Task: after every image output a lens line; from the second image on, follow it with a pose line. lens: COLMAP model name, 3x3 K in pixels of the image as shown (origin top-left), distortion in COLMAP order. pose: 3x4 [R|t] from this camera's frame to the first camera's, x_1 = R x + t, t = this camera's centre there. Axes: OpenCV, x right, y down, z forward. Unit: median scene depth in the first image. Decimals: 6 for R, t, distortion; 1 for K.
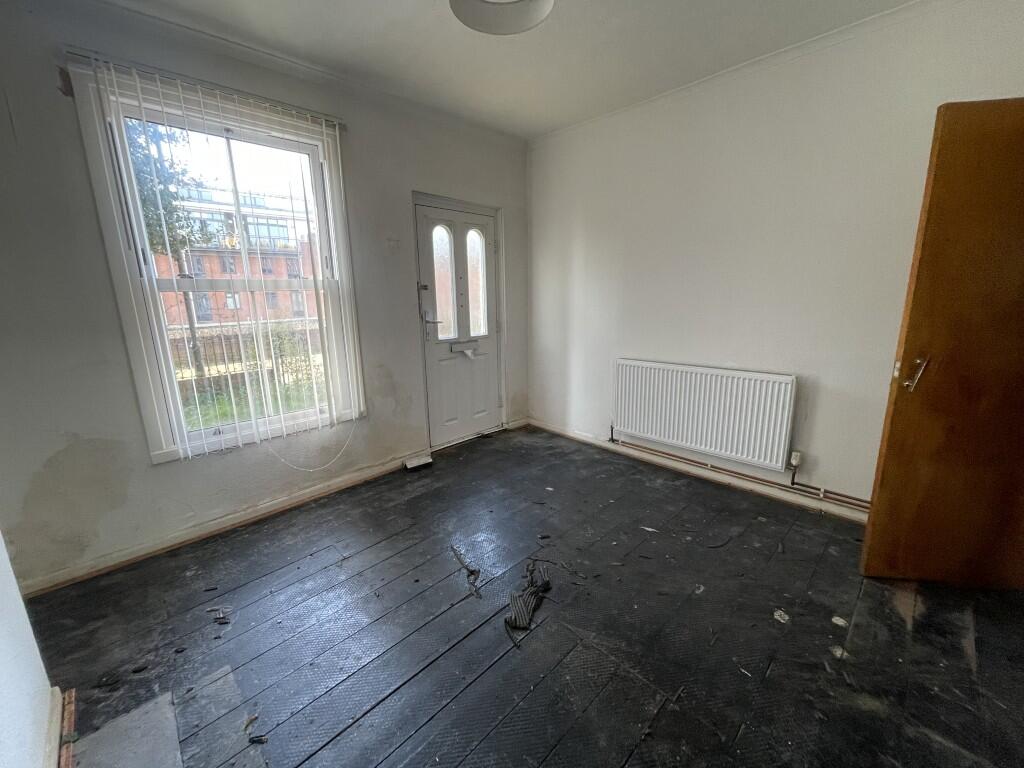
lens RADIAL K [[413.4, 0, 512.0], [0, 413.4, 384.0], [0, 0, 1]] dist [-0.003331, -0.000570]
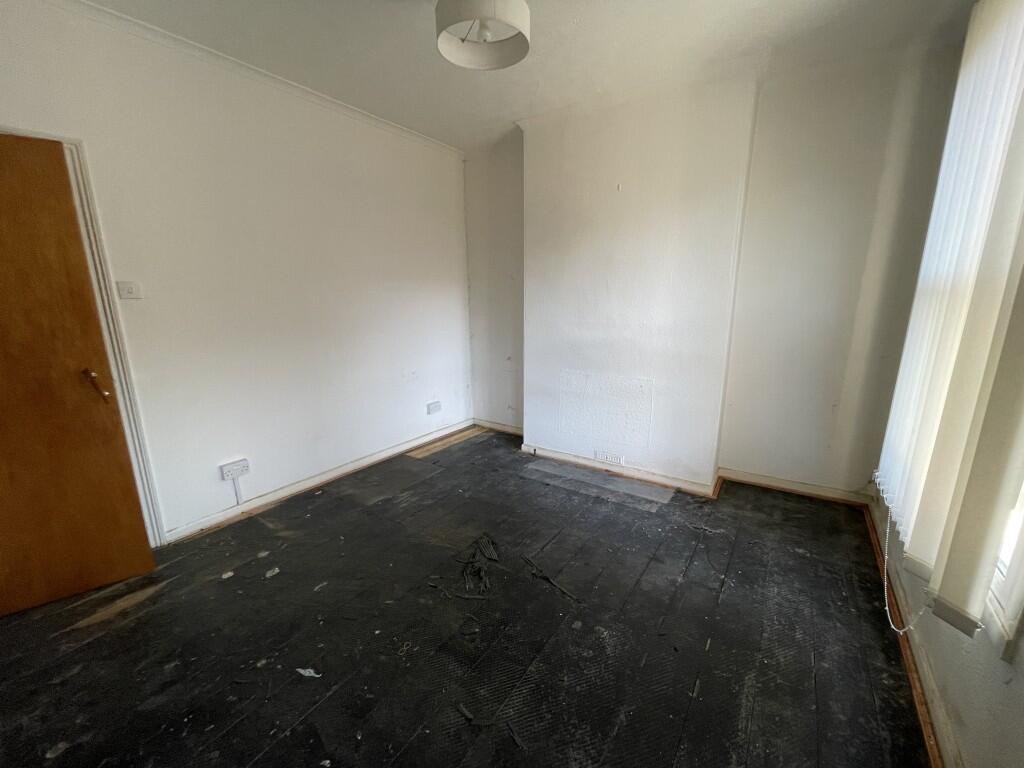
lens RADIAL K [[413.4, 0, 512.0], [0, 413.4, 384.0], [0, 0, 1]] dist [-0.003331, -0.000570]
pose [[-0.980906, 0.072052, -0.180645, 0.106677], [-0.011084, 0.906621, 0.421801, -0.347737], [0.194168, 0.415749, -0.888511, 1.501303]]
